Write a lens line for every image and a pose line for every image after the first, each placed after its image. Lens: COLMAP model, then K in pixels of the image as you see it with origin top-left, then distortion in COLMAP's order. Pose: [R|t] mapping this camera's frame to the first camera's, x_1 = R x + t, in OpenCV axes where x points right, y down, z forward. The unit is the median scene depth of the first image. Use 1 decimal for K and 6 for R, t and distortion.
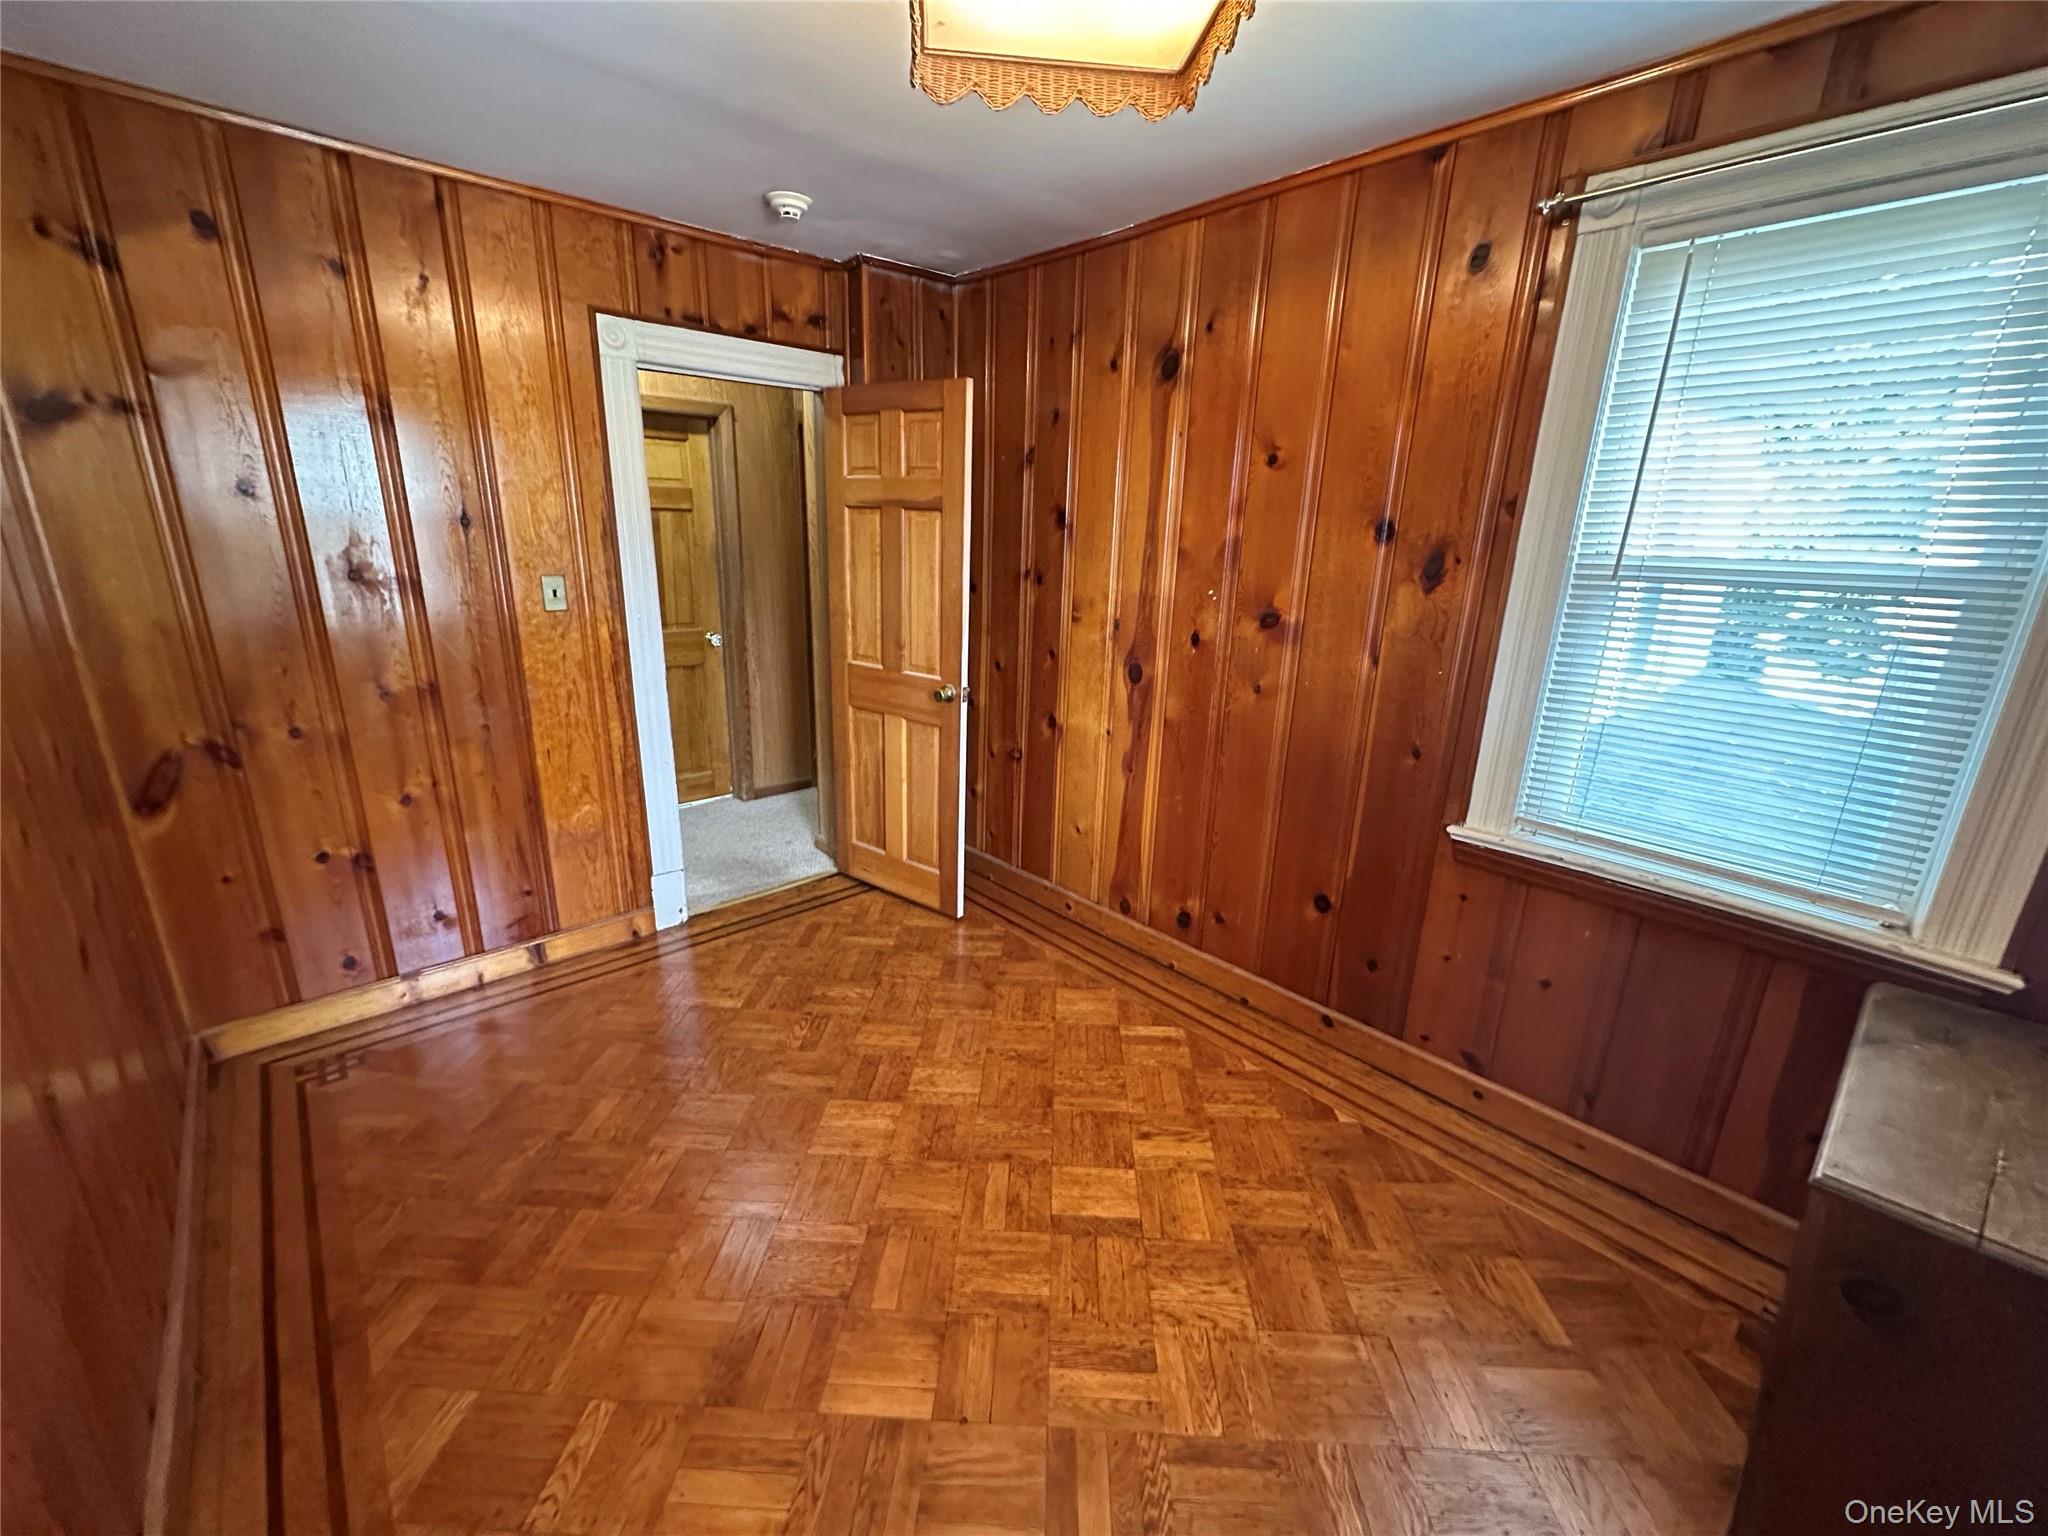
lens RADIAL K [[813.5, 0, 1022.5], [0, 813.5, 765.8], [0, 0, 1]] dist [-0.004951, 0.000867]
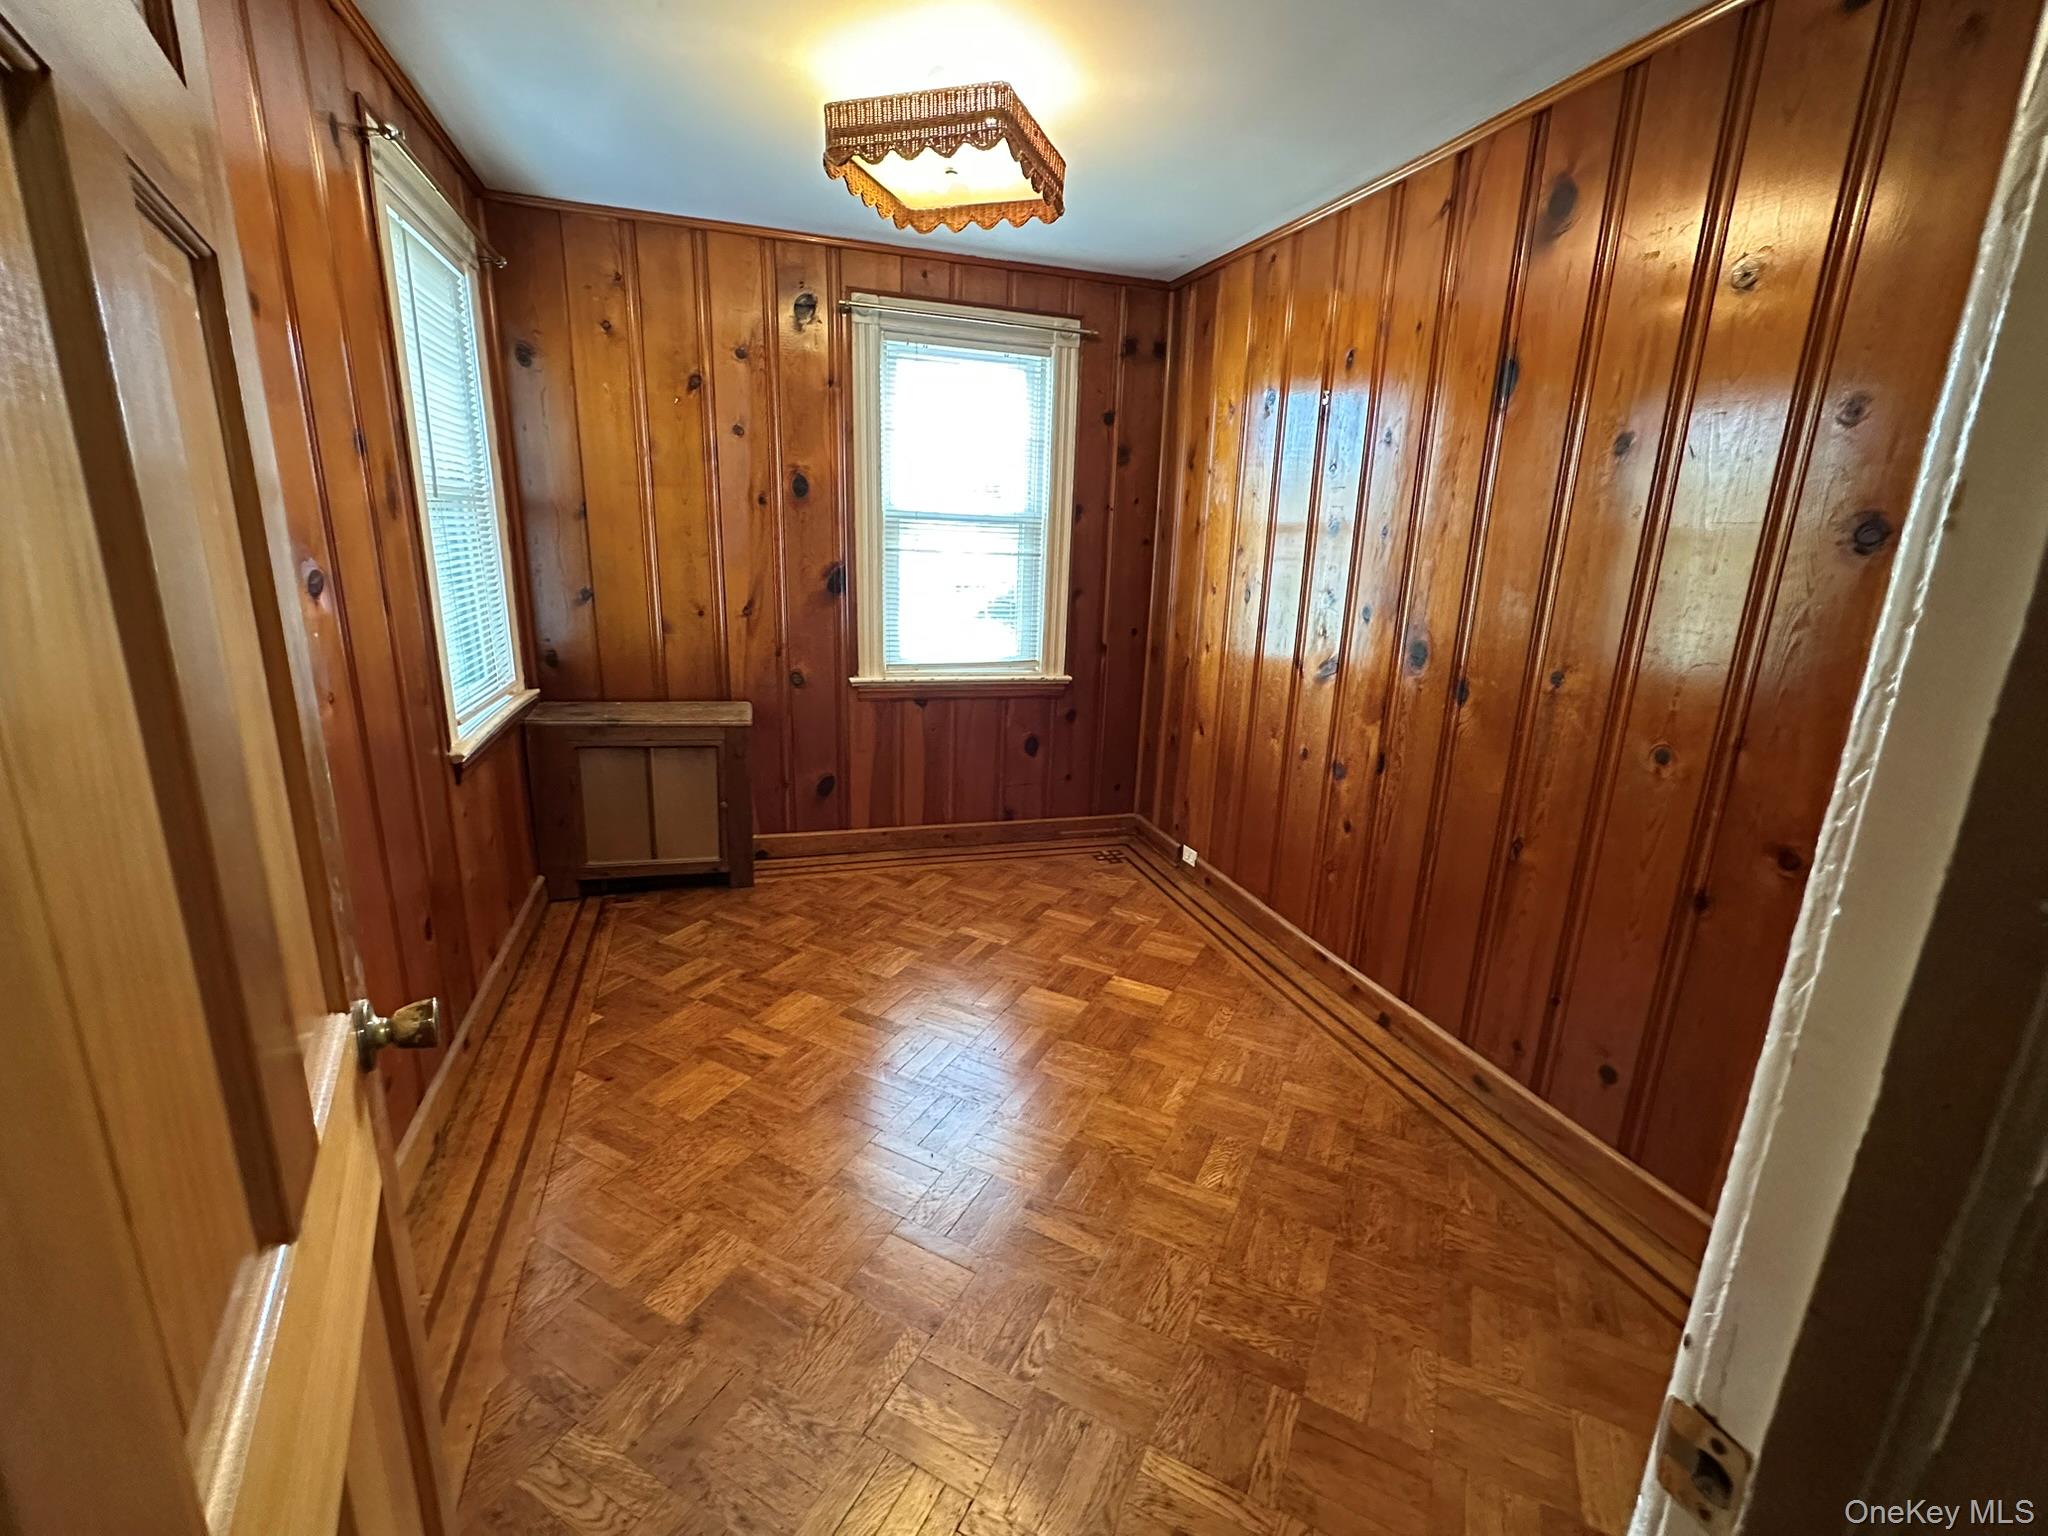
lens RADIAL K [[883.2, 0, 1023.8], [0, 883.2, 763.3], [0, 0, 1]] dist [-0.001289, -0.000398]
pose [[-0.911097, -0.160073, 0.379840, -0.601504], [0.056498, 0.864318, 0.499762, -0.482235], [-0.408301, 0.476793, -0.778434, 1.803837]]
